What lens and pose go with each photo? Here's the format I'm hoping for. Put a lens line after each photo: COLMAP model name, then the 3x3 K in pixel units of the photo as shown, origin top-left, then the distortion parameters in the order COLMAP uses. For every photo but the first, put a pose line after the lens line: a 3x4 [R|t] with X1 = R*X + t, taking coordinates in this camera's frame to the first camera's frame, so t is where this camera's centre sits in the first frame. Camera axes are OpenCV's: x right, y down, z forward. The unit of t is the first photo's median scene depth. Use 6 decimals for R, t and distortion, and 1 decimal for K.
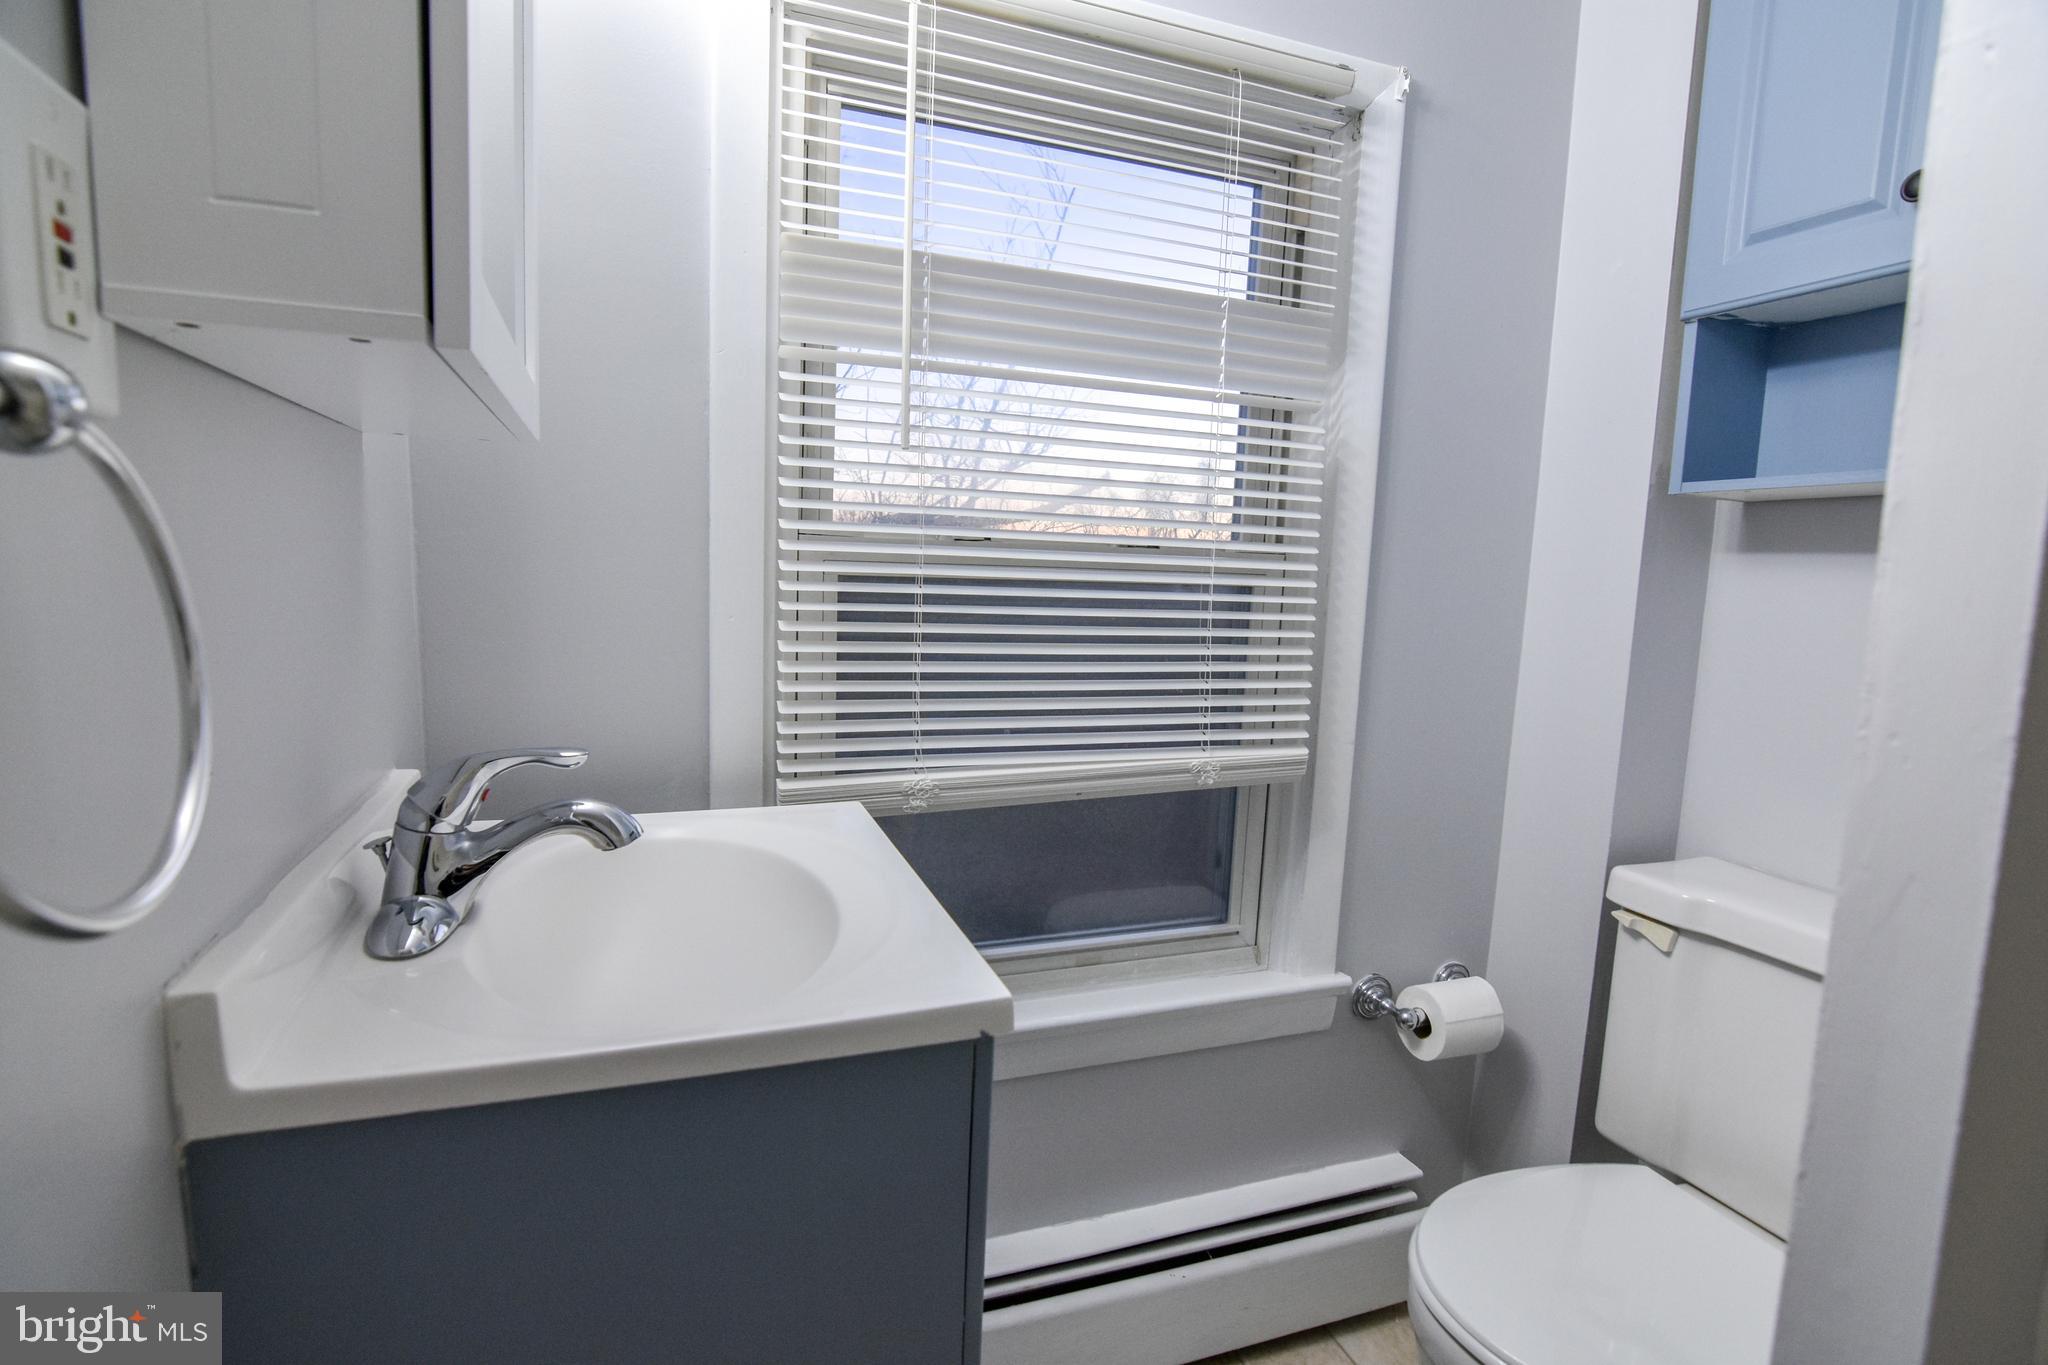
lens RADIAL K [[1002.1, 0, 1017.5], [0, 1002.1, 681.5], [0, 0, 1]] dist [-0.030191, 0.008875]
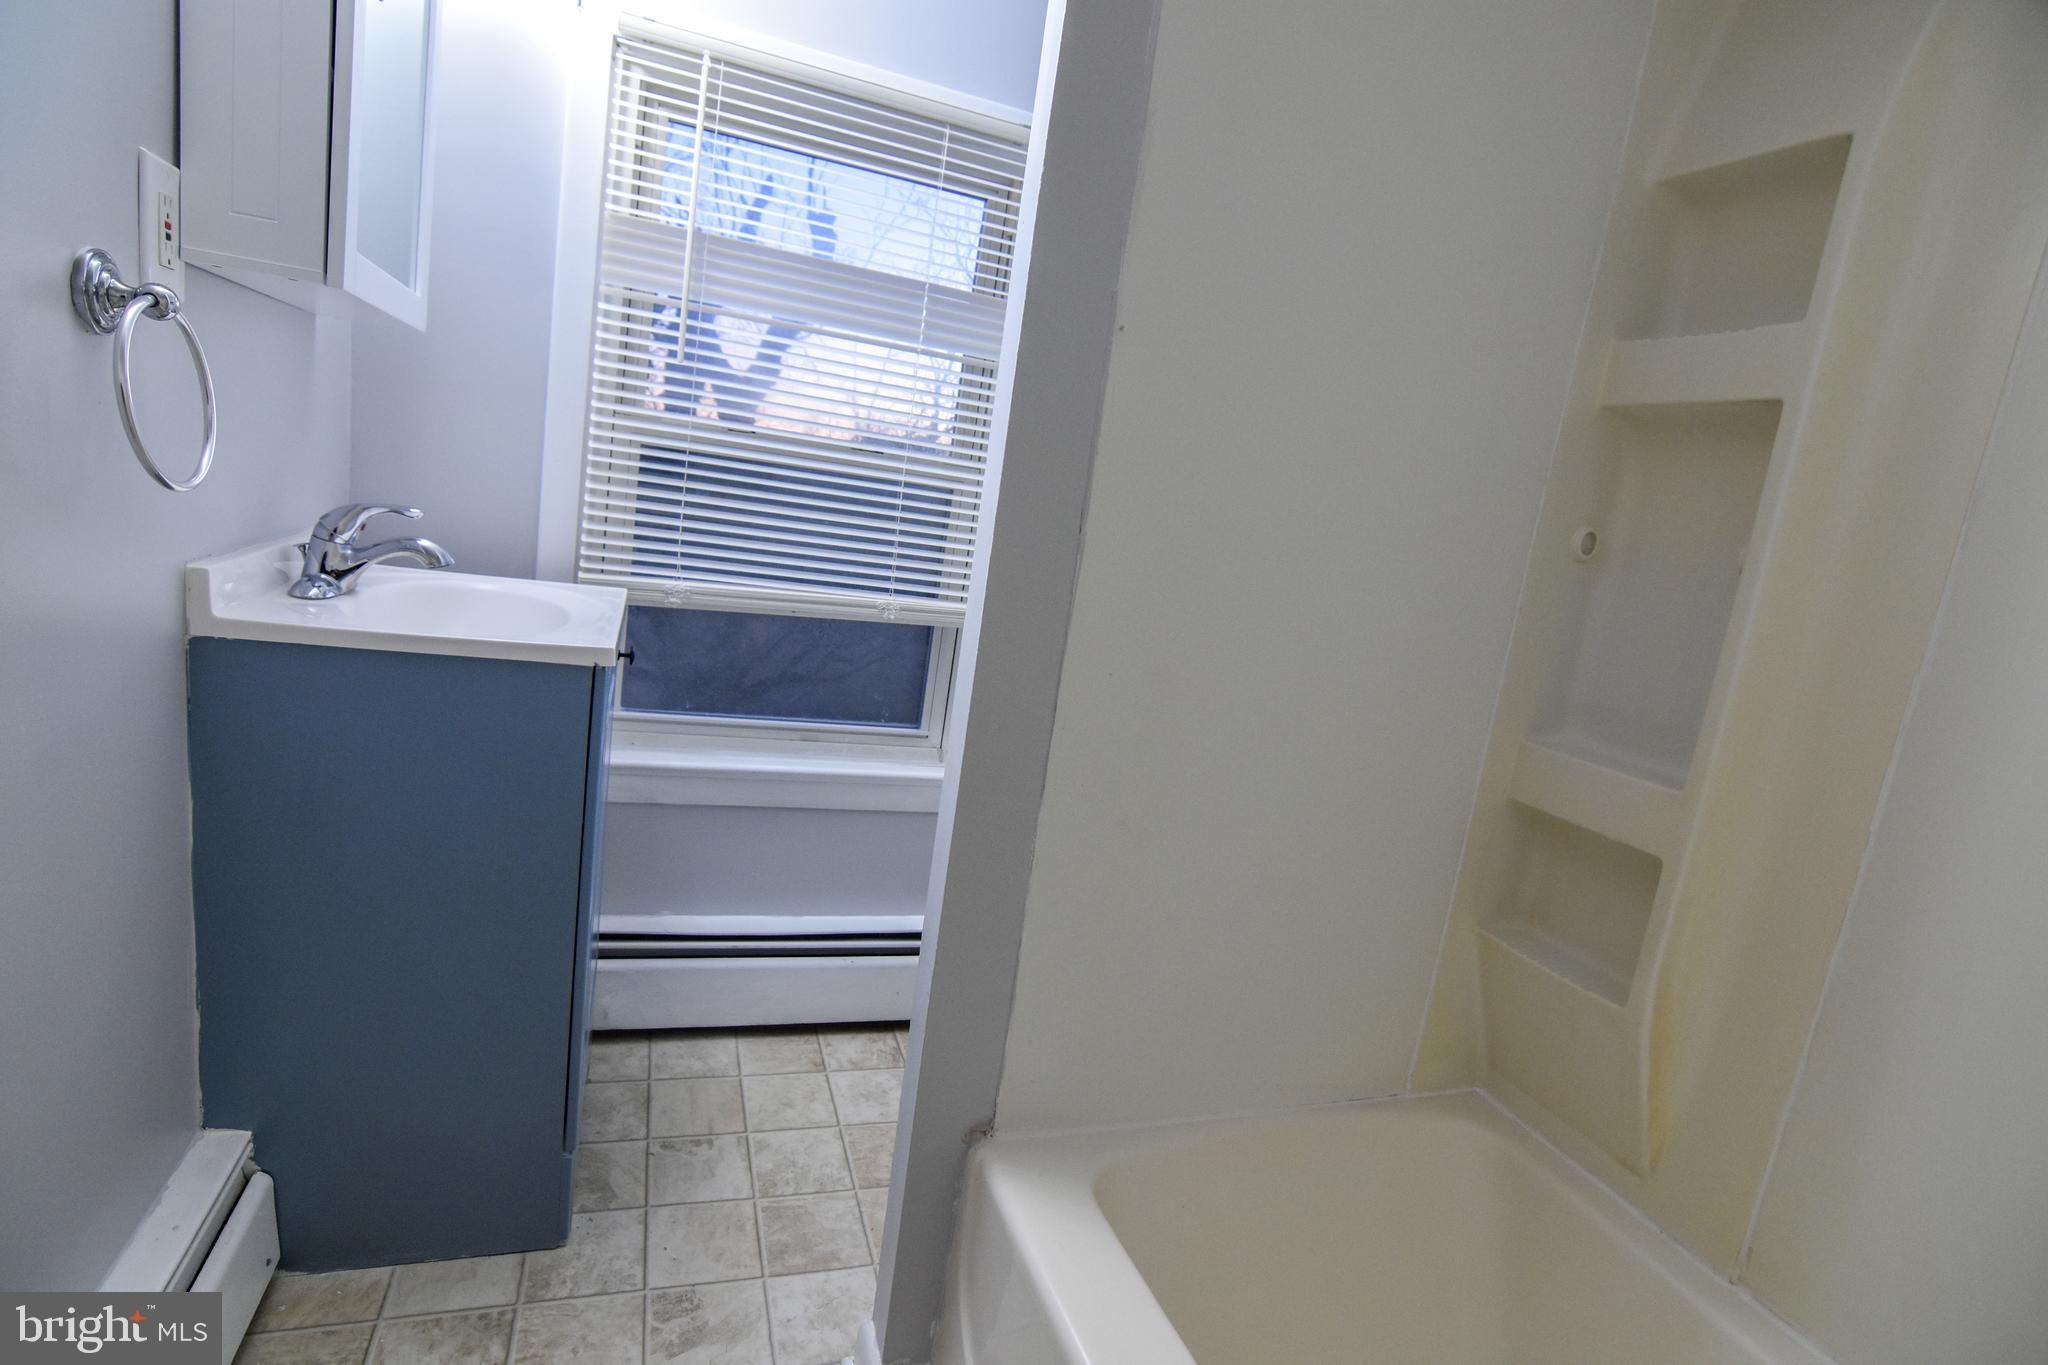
lens RADIAL K [[1002.1, 0, 1021.3], [0, 1002.1, 685.5], [0, 0, 1]] dist [-0.030191, 0.008875]
pose [[0.993632, 0.112437, 0.007313, 0.395383], [-0.112674, 0.991650, 0.062736, 0.089923], [-0.000198, -0.063161, 0.998003, -0.478910]]
